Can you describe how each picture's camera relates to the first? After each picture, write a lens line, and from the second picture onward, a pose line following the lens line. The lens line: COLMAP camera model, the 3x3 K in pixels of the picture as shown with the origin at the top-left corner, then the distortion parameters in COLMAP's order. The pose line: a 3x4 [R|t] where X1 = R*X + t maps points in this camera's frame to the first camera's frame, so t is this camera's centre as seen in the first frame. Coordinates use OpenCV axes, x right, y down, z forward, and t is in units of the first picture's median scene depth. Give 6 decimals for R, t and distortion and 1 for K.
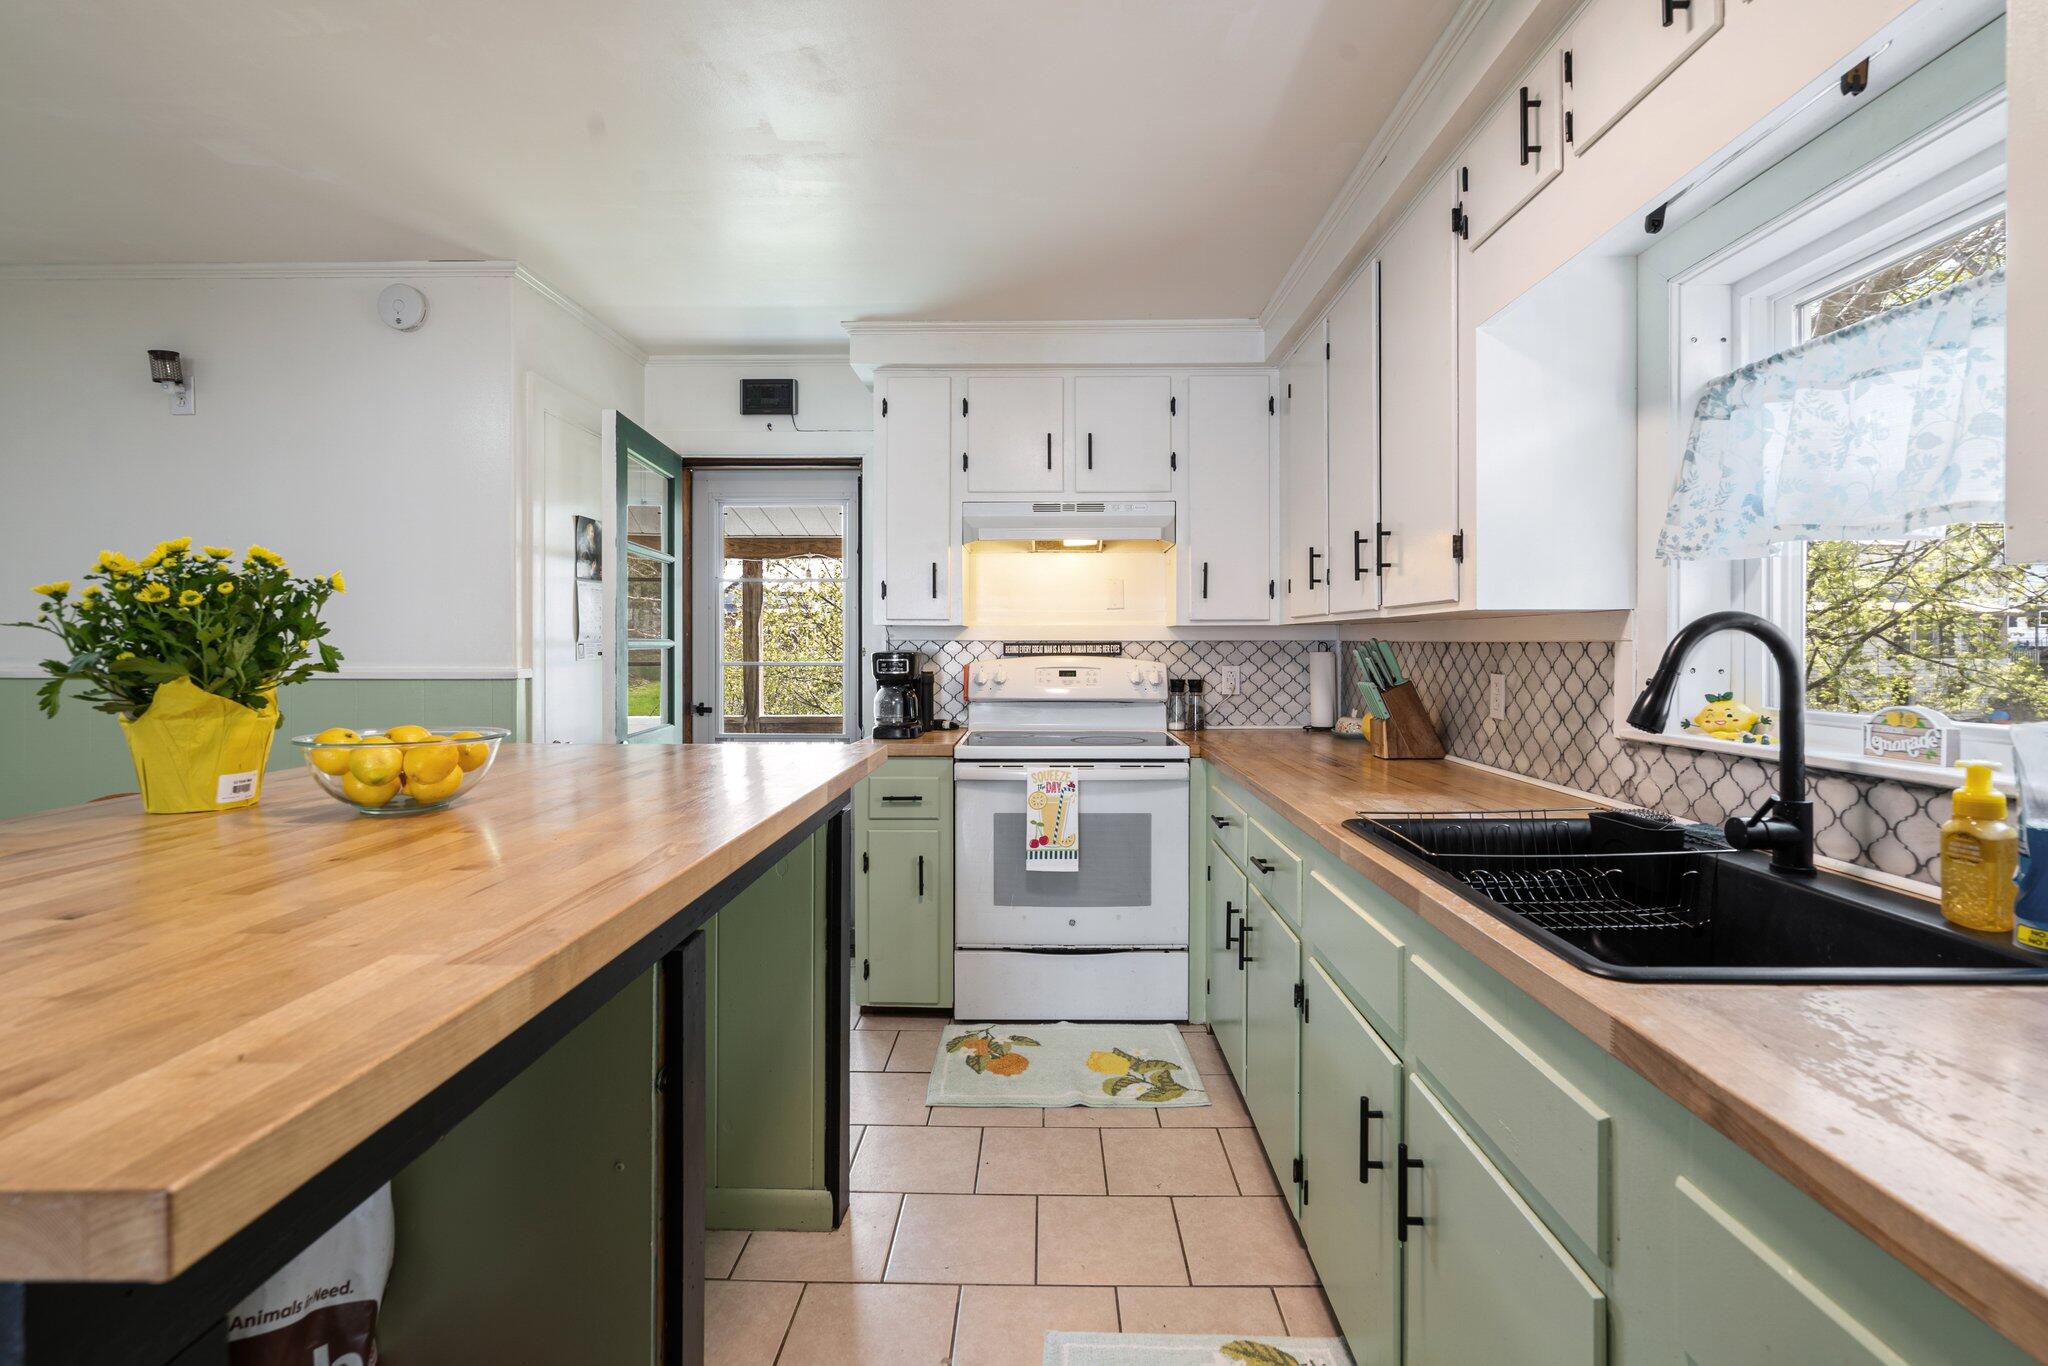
lens RADIAL K [[962.2, 0, 1024.6], [0, 962.2, 649.3], [0, 0, 1]] dist [-0.000278, 0.001013]
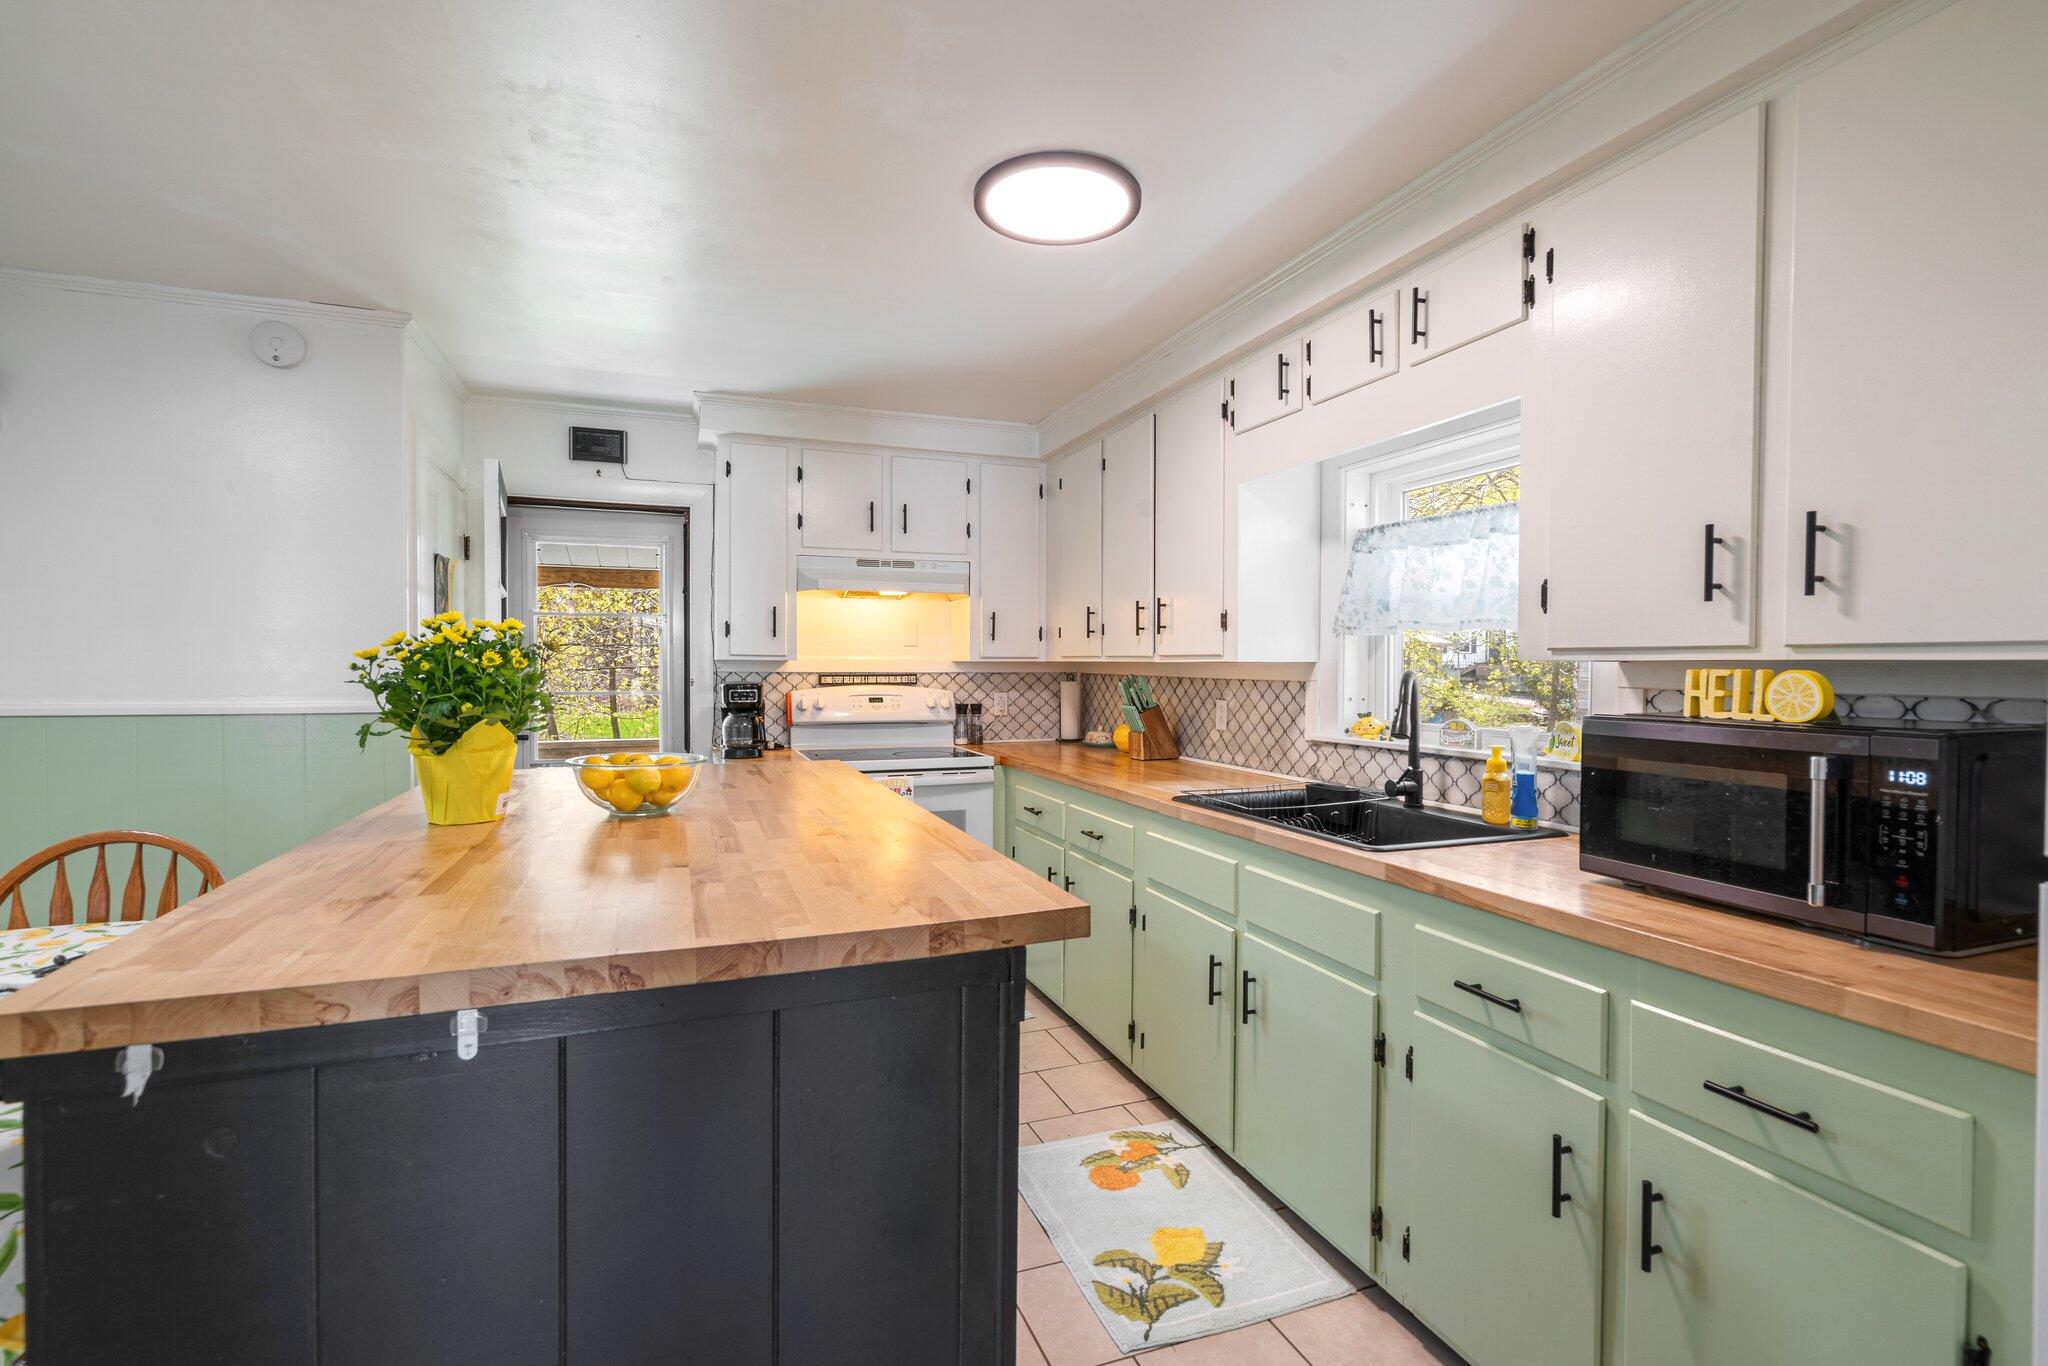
lens RADIAL K [[943.4, 0, 1024.0], [0, 943.4, 683.0], [0, 0, 1]] dist [-0.000251, 0.000361]
pose [[0.928130, -0.003105, 0.372243, -0.319262], [-0.002937, 0.999873, 0.015663, -0.021570], [-0.372244, -0.015631, 0.928003, -0.230306]]
